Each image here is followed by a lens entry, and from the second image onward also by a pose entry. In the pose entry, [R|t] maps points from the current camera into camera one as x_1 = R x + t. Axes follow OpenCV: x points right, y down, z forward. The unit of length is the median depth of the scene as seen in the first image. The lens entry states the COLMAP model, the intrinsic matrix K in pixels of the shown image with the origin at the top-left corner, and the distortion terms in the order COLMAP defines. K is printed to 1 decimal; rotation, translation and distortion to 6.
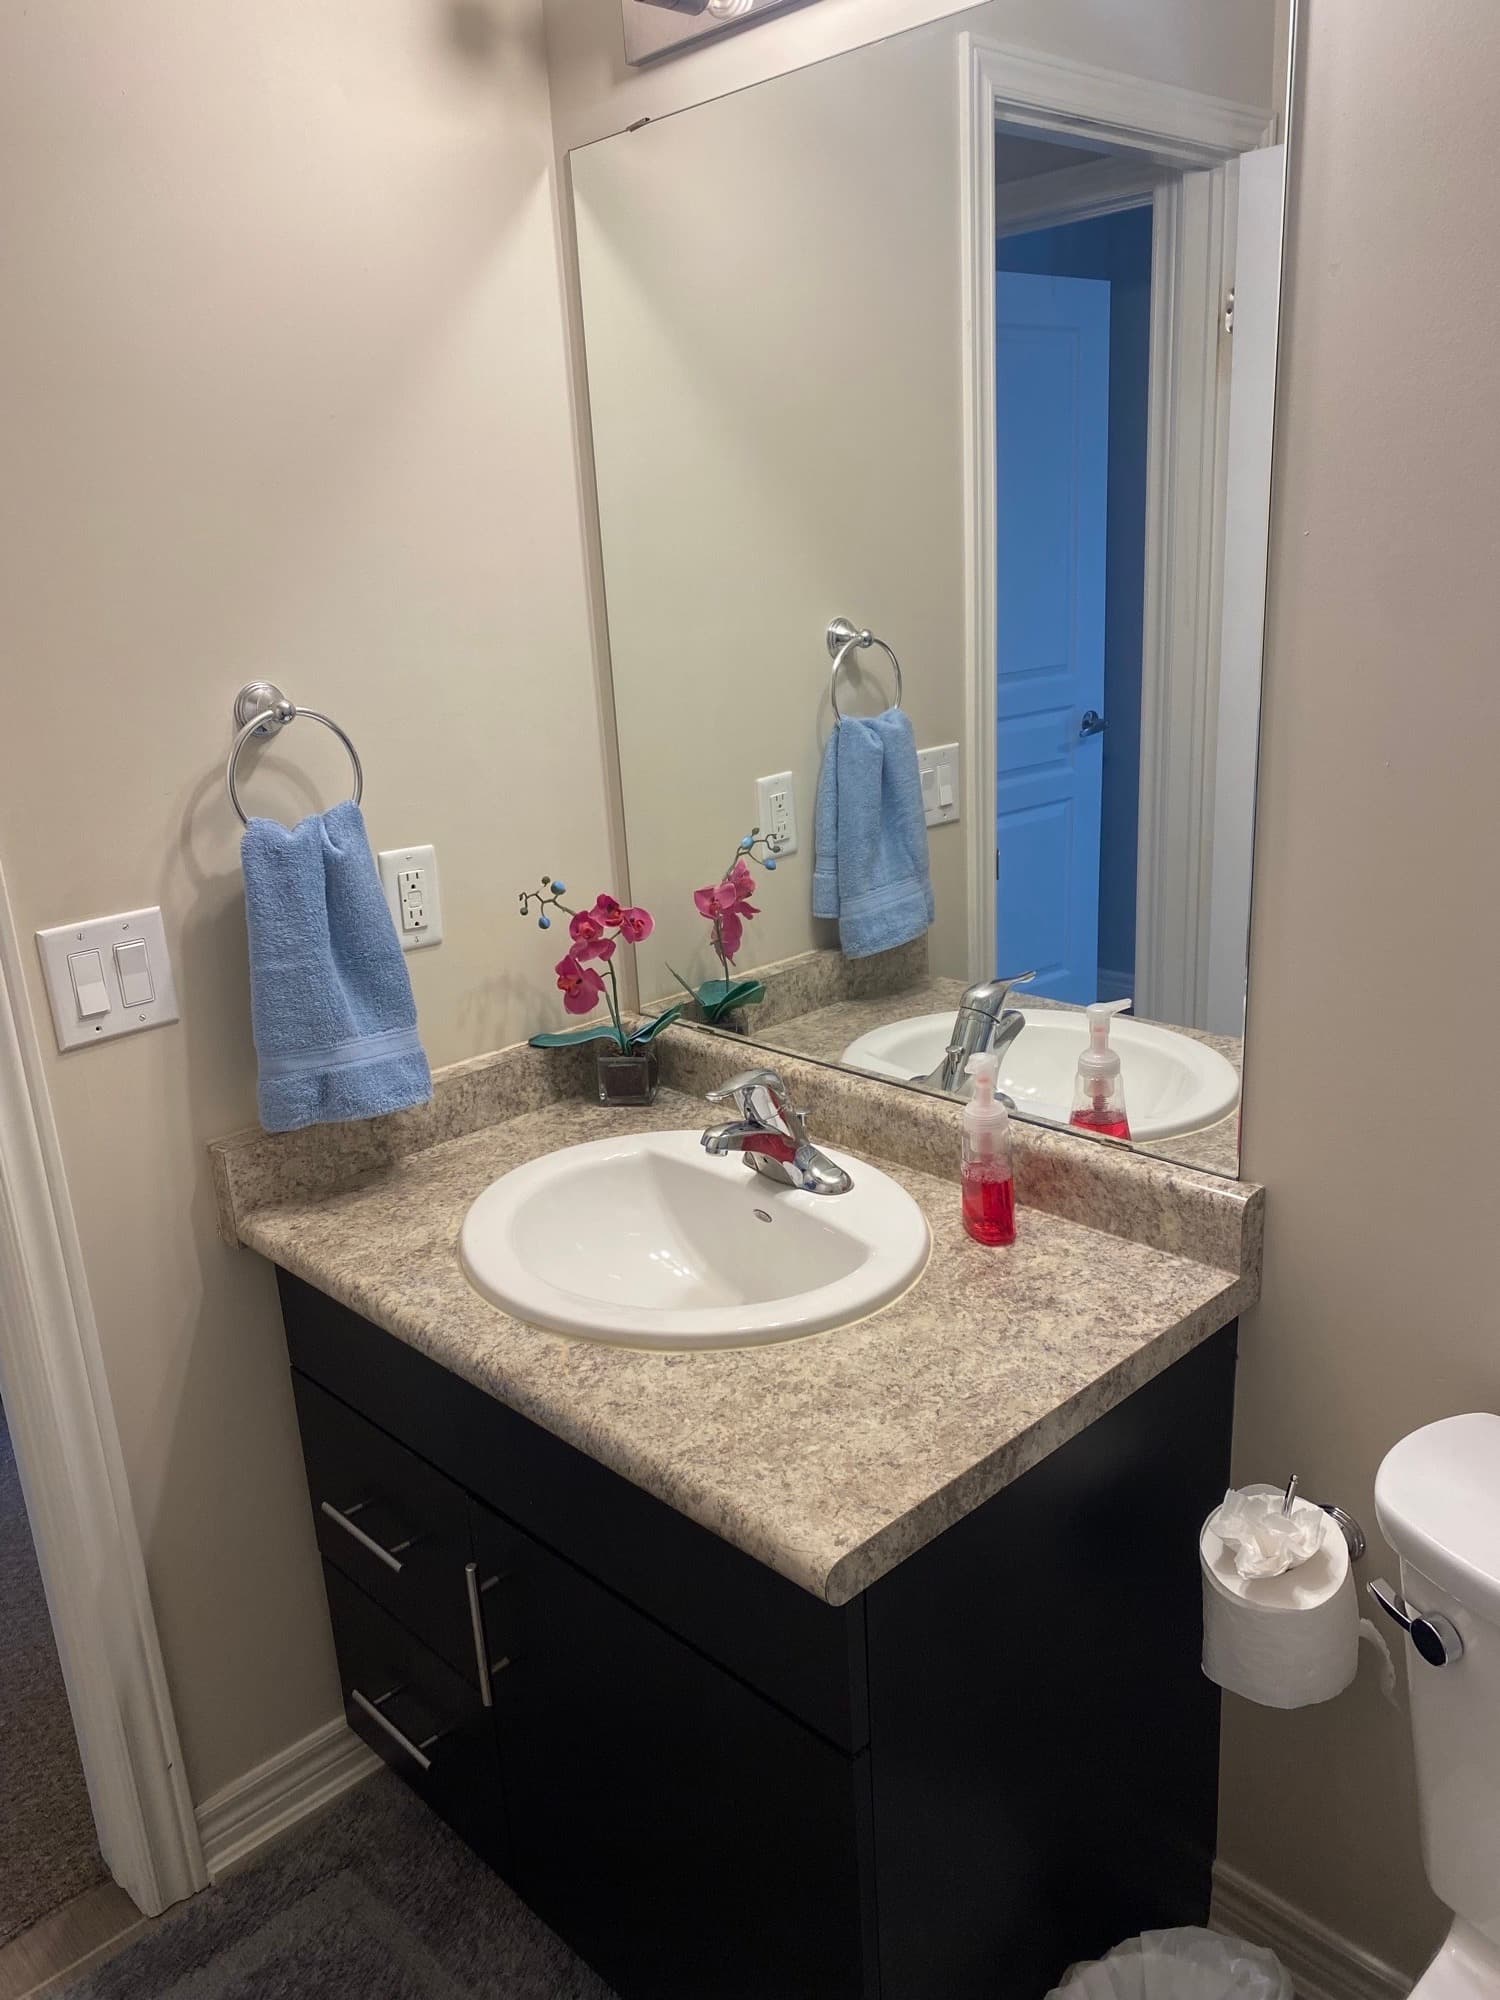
lens RADIAL K [[1500.1, 0, 750.0], [0, 1500.1, 1000.0], [0, 0, 1]] dist [0.002467, 0.000429]
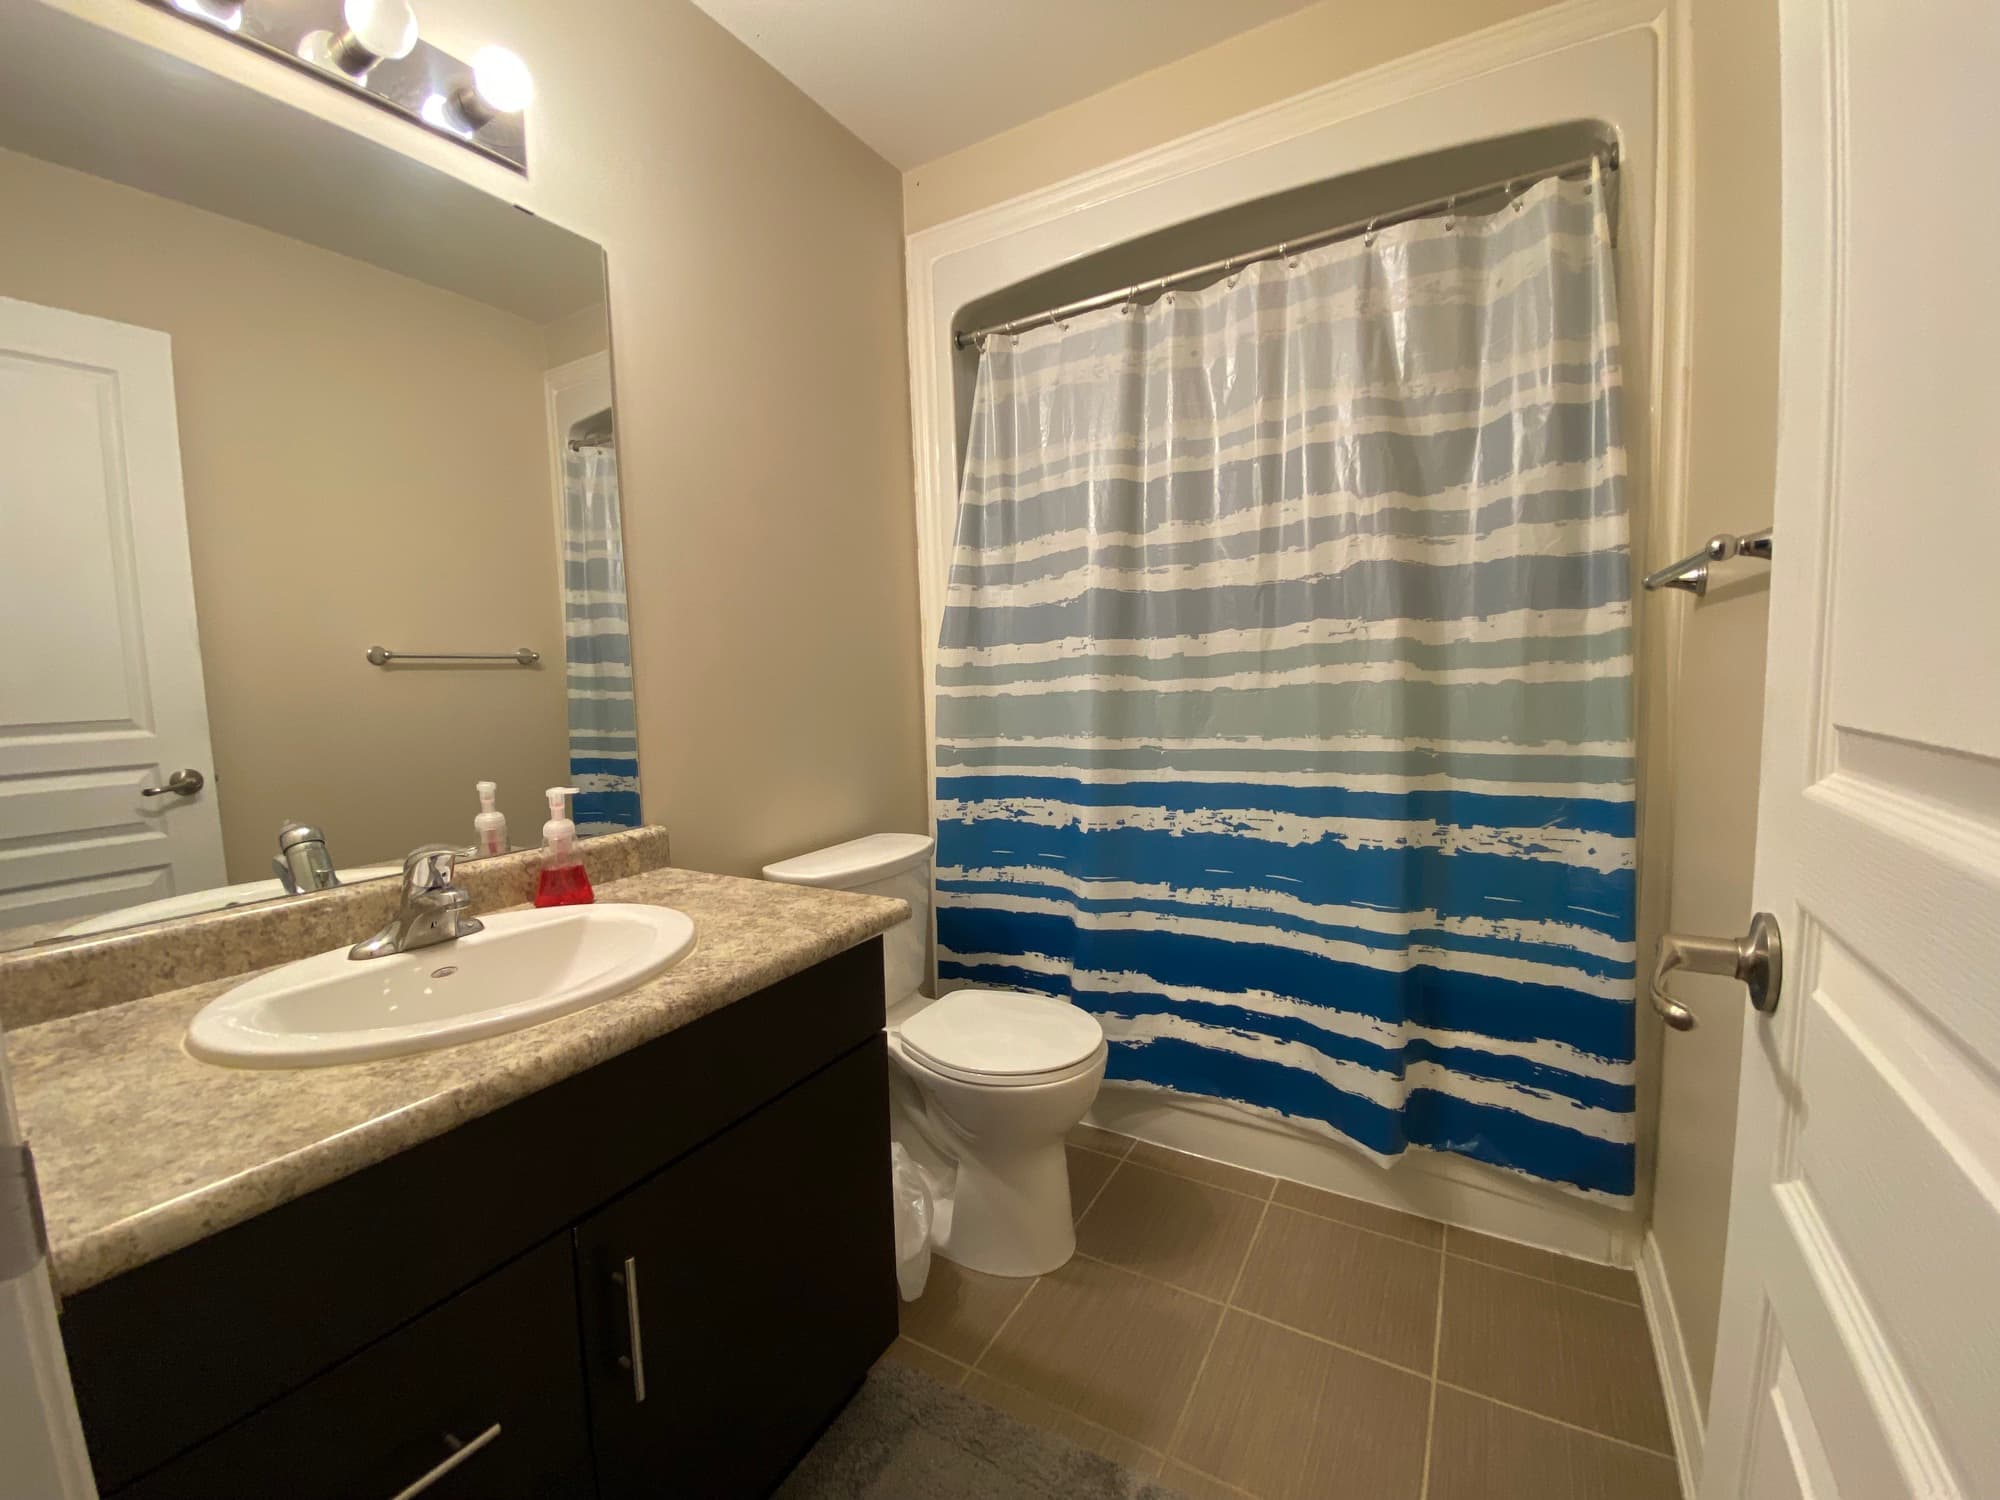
lens RADIAL K [[804.7, 0, 1011.5], [0, 804.7, 745.2], [0, 0, 1]] dist [0.009038, -0.012853]
pose [[-0.265022, -0.025613, 0.963902, -0.834212], [0.326499, 0.938212, 0.114700, 0.056913], [-0.907283, 0.345111, -0.240284, 0.794938]]
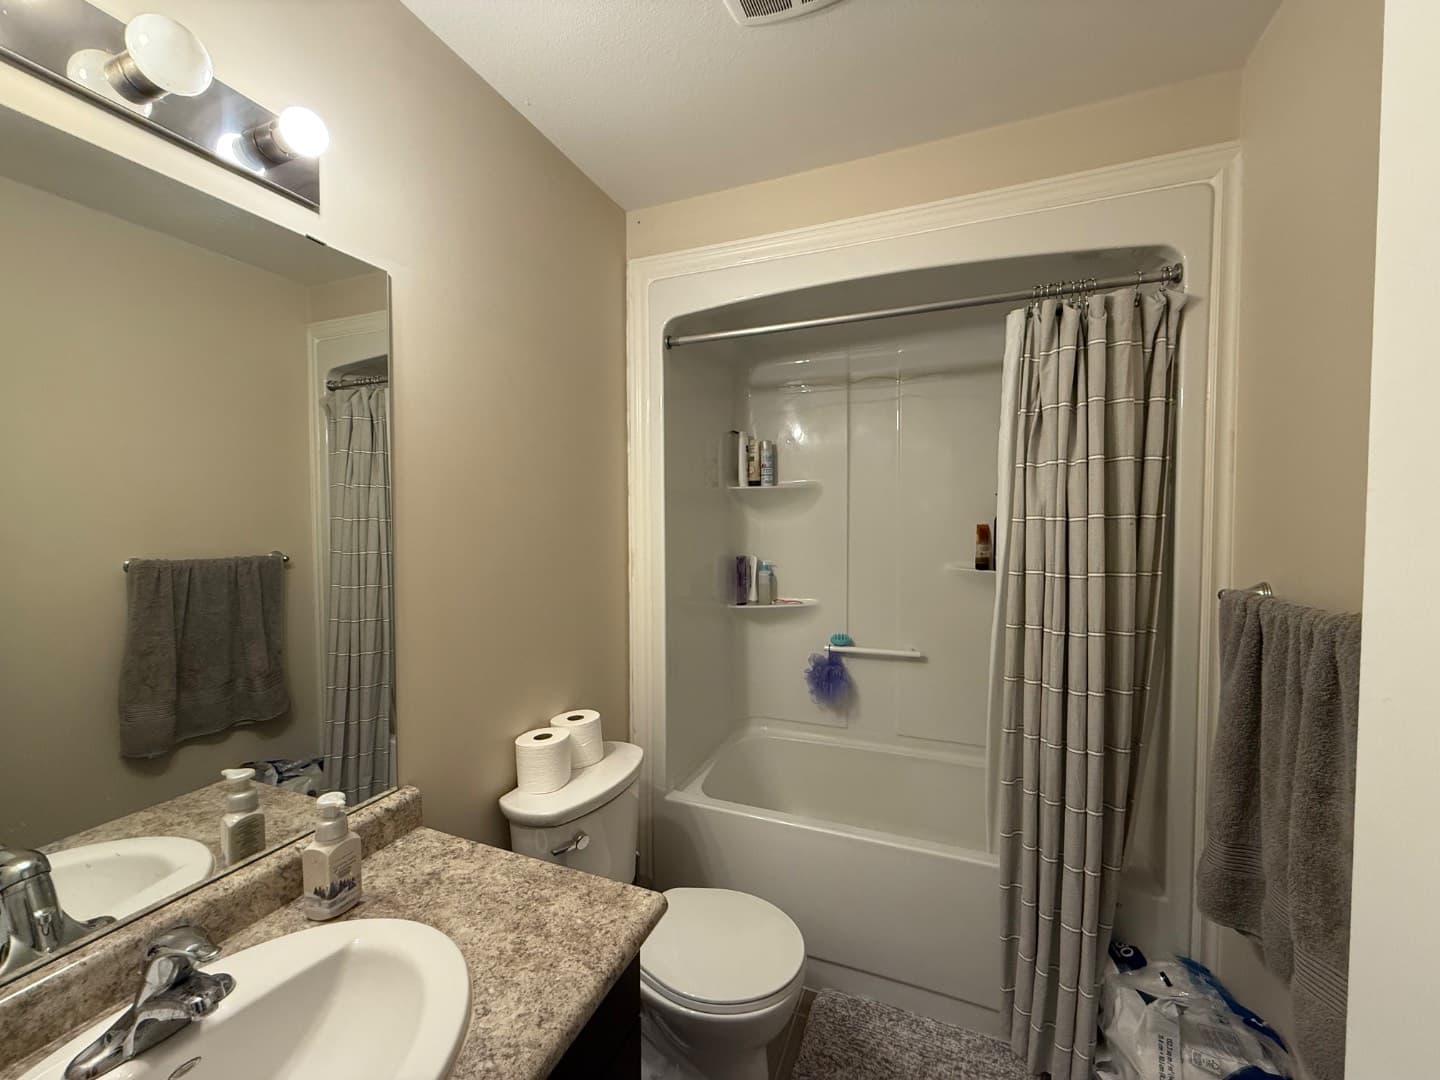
lens RADIAL K [[561.8, 0, 720.0], [0, 561.8, 540.0], [0, 0, 1]] dist [0.000366, 0.000524]
pose [[-0.396074, 0.017021, 0.918061, -0.610771], [0.289746, 0.951062, 0.107371, -0.176082], [-0.871305, 0.308531, -0.381623, 0.811650]]
